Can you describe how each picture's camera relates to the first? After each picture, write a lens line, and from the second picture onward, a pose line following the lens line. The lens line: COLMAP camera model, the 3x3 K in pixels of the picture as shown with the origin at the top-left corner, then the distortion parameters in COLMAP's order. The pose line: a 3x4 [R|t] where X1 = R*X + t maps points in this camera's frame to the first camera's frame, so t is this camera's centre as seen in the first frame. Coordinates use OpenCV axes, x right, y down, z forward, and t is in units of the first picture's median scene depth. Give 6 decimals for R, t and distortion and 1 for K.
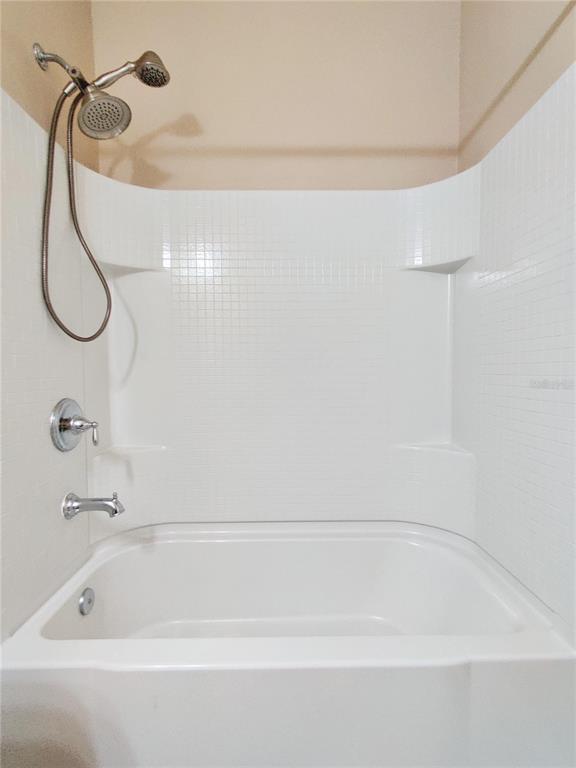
lens RADIAL K [[388.2, 0, 287.8], [0, 388.2, 389.0], [0, 0, 1]] dist [0.000137, 0.017929]
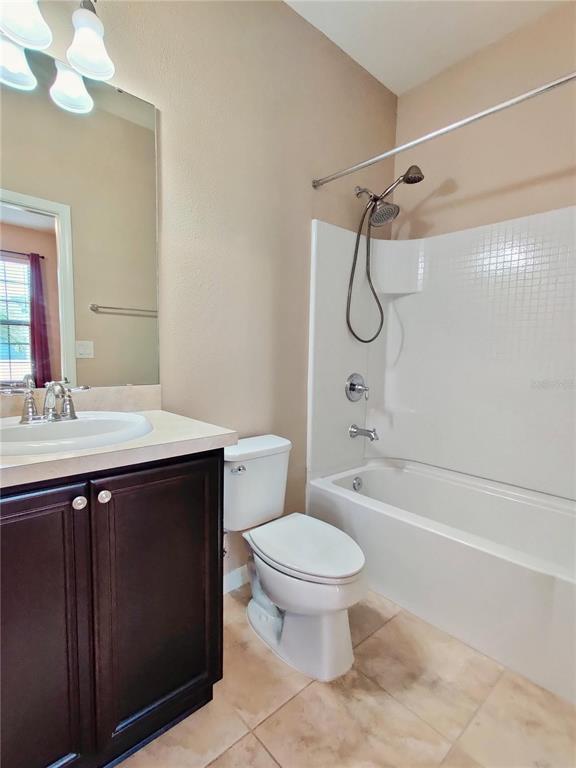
lens RADIAL K [[388.2, 0, 287.8], [0, 388.2, 389.0], [0, 0, 1]] dist [0.000137, 0.017929]
pose [[0.665040, 0.093370, -0.740948, 0.590949], [-0.058199, 0.995616, 0.073226, -0.018754], [0.744537, -0.005576, 0.667558, -0.476371]]
